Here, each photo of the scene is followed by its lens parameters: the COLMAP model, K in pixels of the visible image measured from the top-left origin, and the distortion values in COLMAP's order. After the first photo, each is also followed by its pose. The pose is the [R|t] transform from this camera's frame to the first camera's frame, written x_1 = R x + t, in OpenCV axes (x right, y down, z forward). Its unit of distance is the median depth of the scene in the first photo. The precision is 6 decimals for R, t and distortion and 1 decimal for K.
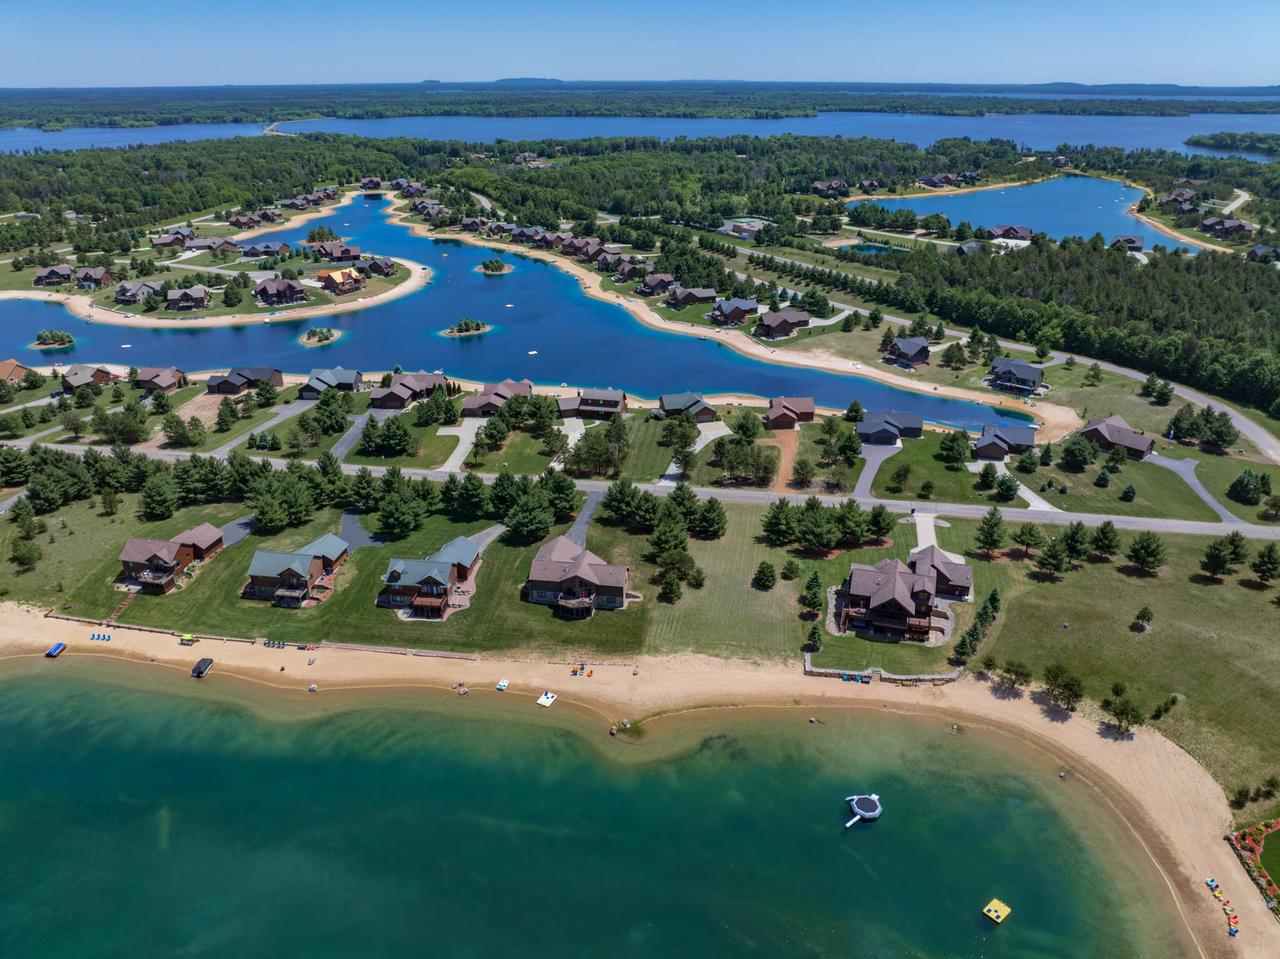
lens RADIAL K [[900.6, 0, 641.8], [0, 900.6, 476.1], [0, 0, 1]] dist [-0.040951, 0.002510]
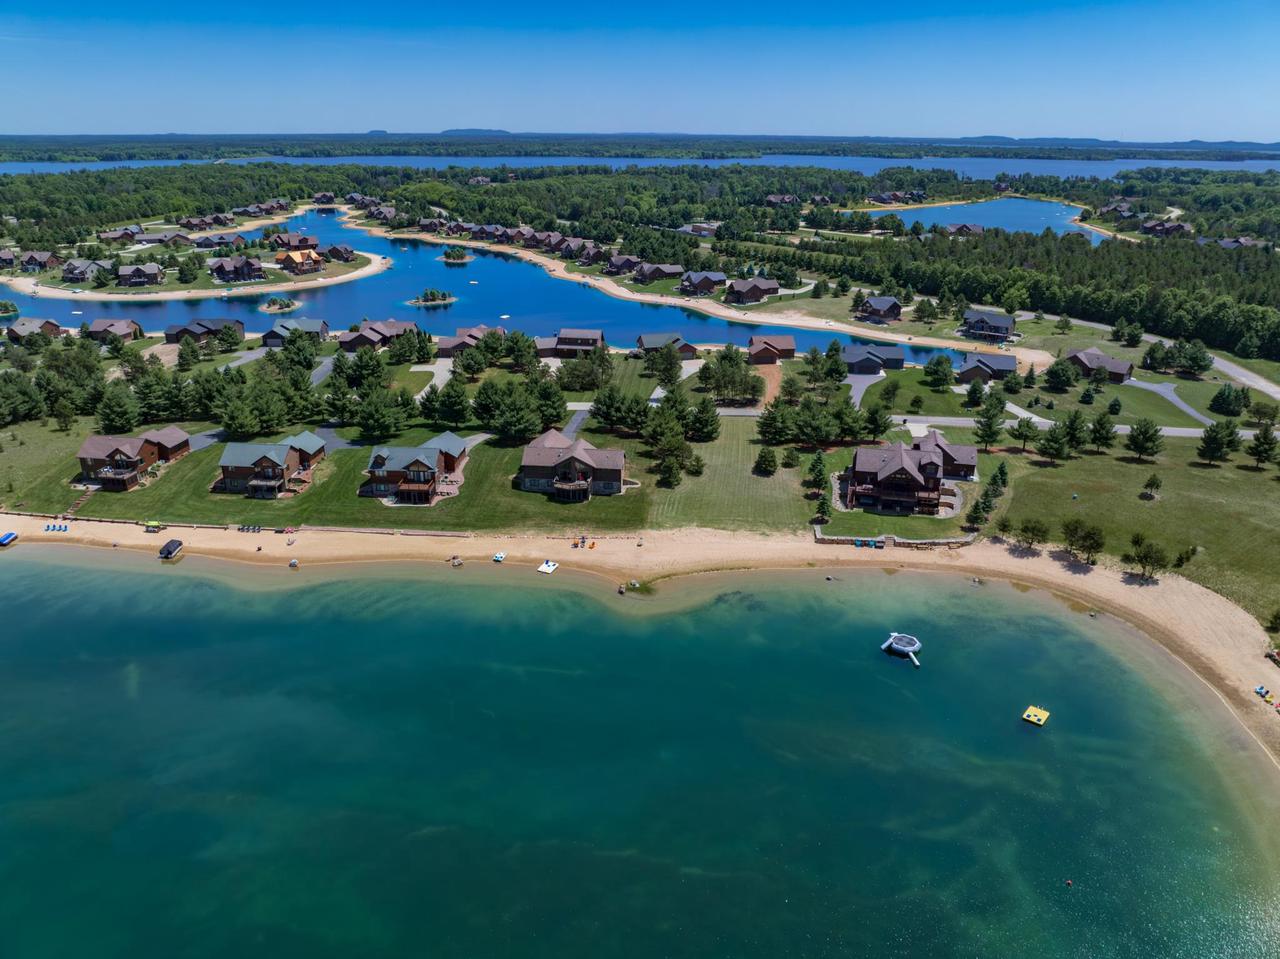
lens RADIAL K [[900.6, 0, 641.8], [0, 900.6, 476.1], [0, 0, 1]] dist [-0.040951, 0.002510]
pose [[0.998335, -0.013040, 0.056189, -0.044901], [0.015938, 0.998550, -0.051426, 0.153461], [-0.055437, 0.052236, 0.997095, 0.038054]]
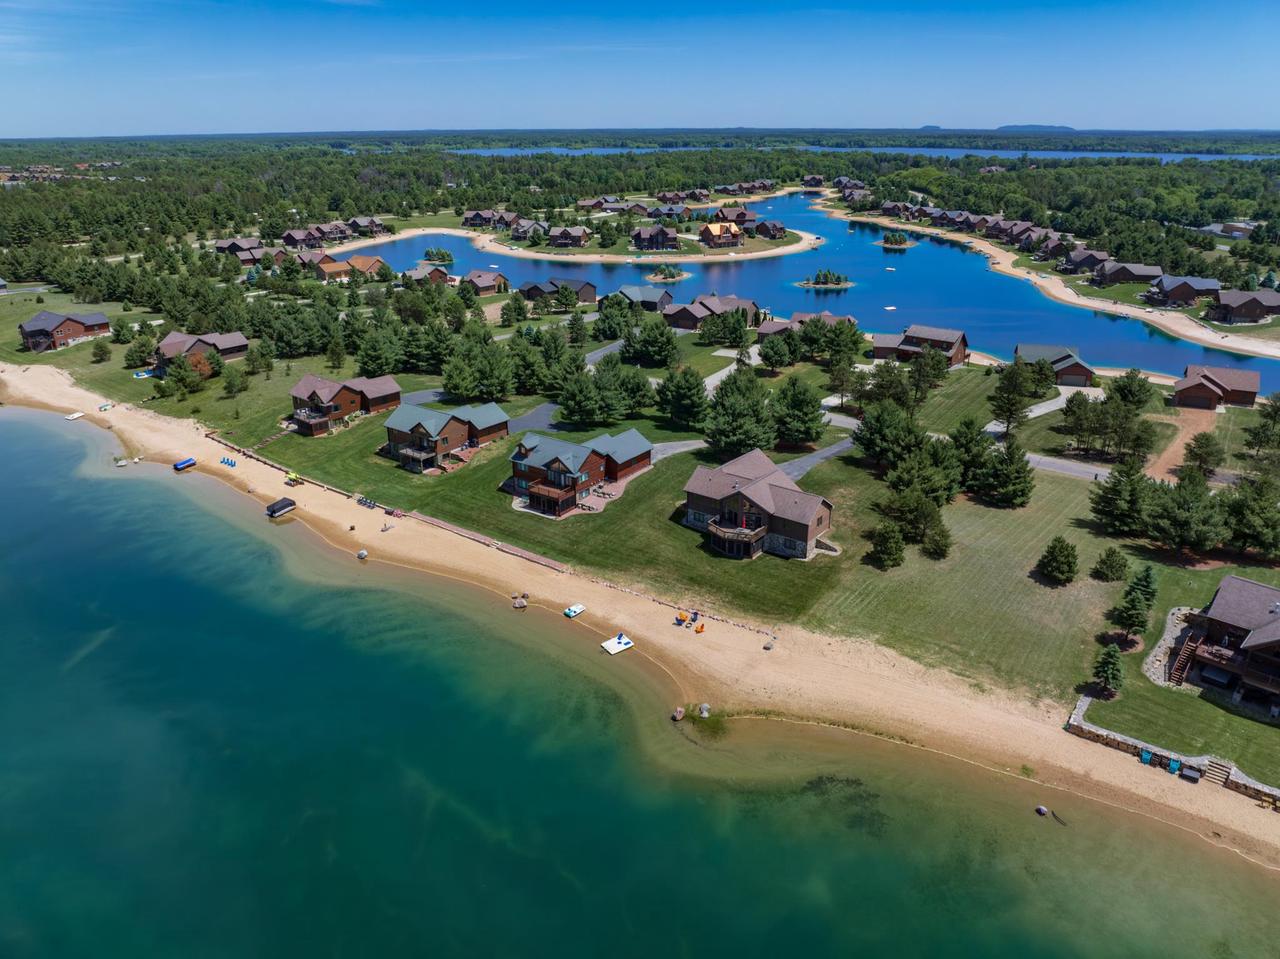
lens RADIAL K [[900.6, 0, 641.8], [0, 900.6, 476.1], [0, 0, 1]] dist [-0.040951, 0.002510]
pose [[0.873626, 0.172107, -0.455145, 0.137795], [-0.192859, 0.981226, 0.000855, 0.095086], [0.446747, 0.087032, 0.890417, 0.318957]]
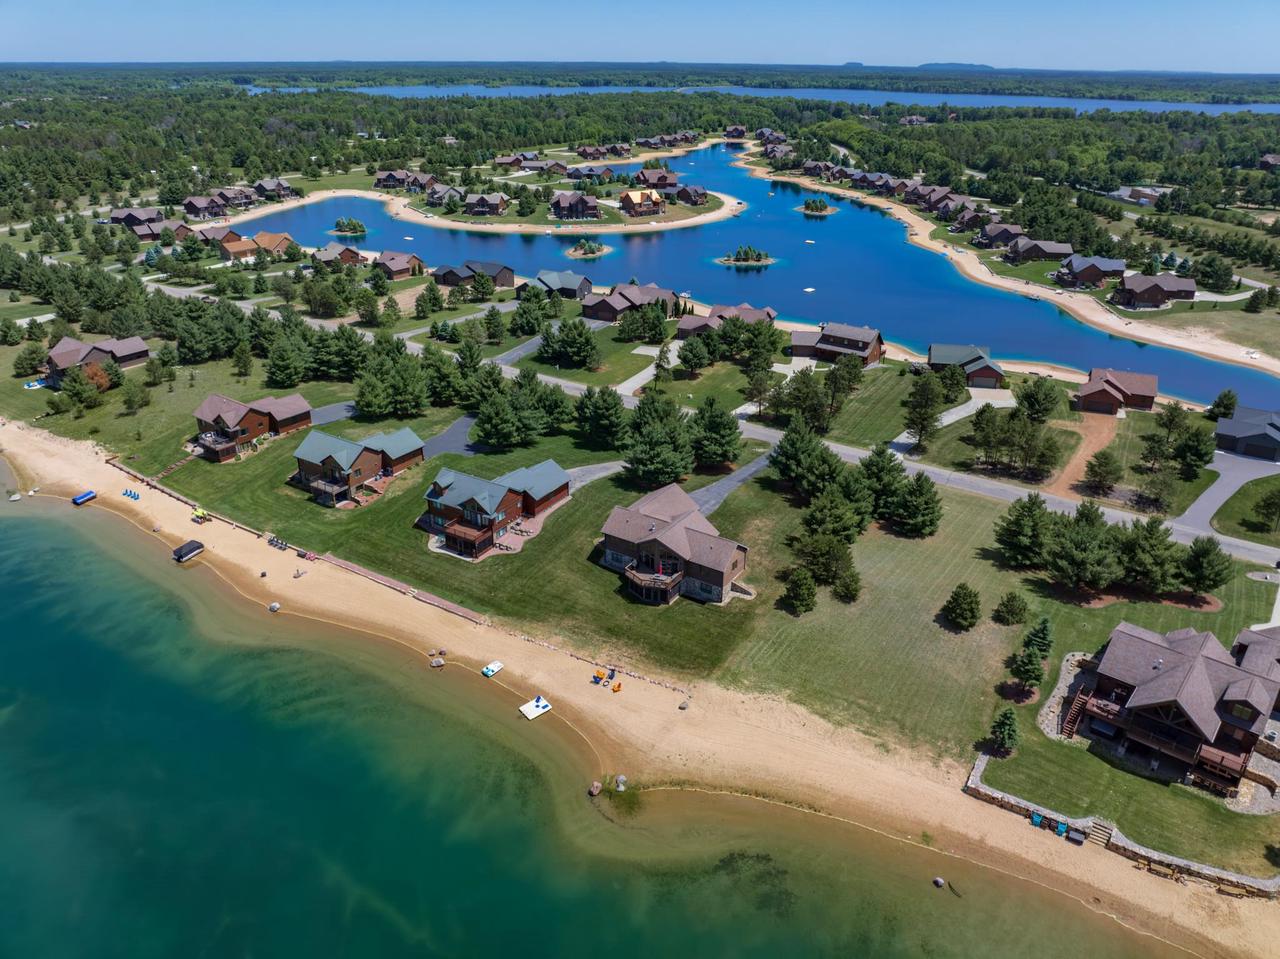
lens RADIAL K [[900.6, 0, 641.8], [0, 900.6, 476.1], [0, 0, 1]] dist [-0.040951, 0.002510]
pose [[0.909828, 0.182017, -0.372938, 0.133112], [-0.176347, 0.983078, 0.049583, 0.028299], [0.375652, 0.020655, 0.926530, 0.319125]]
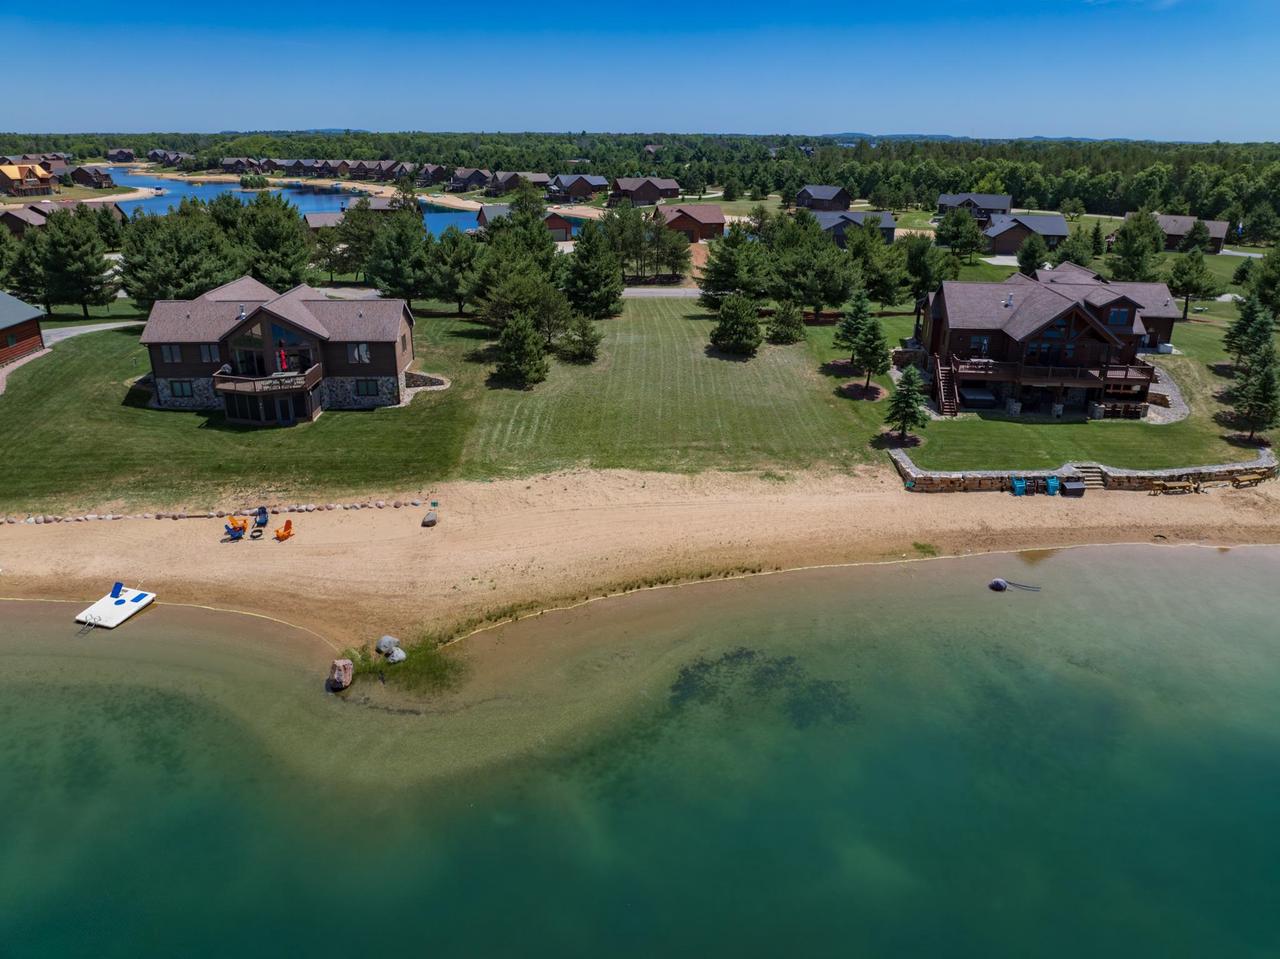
lens RADIAL K [[900.6, 0, 641.8], [0, 900.6, 476.1], [0, 0, 1]] dist [-0.040951, 0.002510]
pose [[0.980938, -0.062082, 0.184136, 0.007456], [0.071876, 0.996306, -0.046992, 0.175355], [-0.180538, 0.059331, 0.981777, 0.518930]]
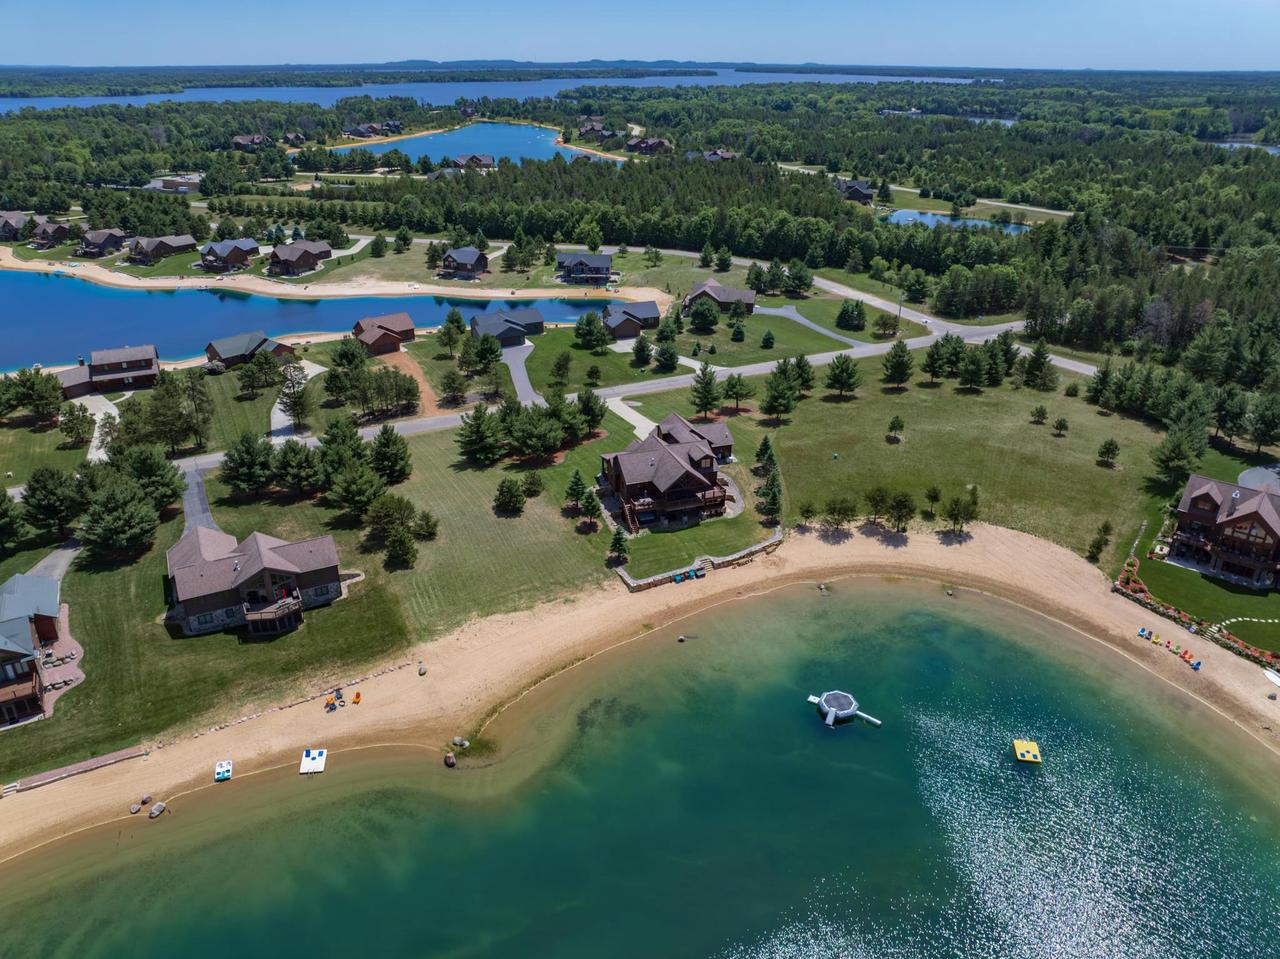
lens RADIAL K [[900.6, 0, 641.8], [0, 900.6, 476.1], [0, 0, 1]] dist [-0.040951, 0.002510]
pose [[0.803087, -0.247847, 0.541870, -0.155709], [0.238424, 0.967077, 0.088973, 0.046906], [-0.546081, 0.057742, 0.835740, 0.276157]]
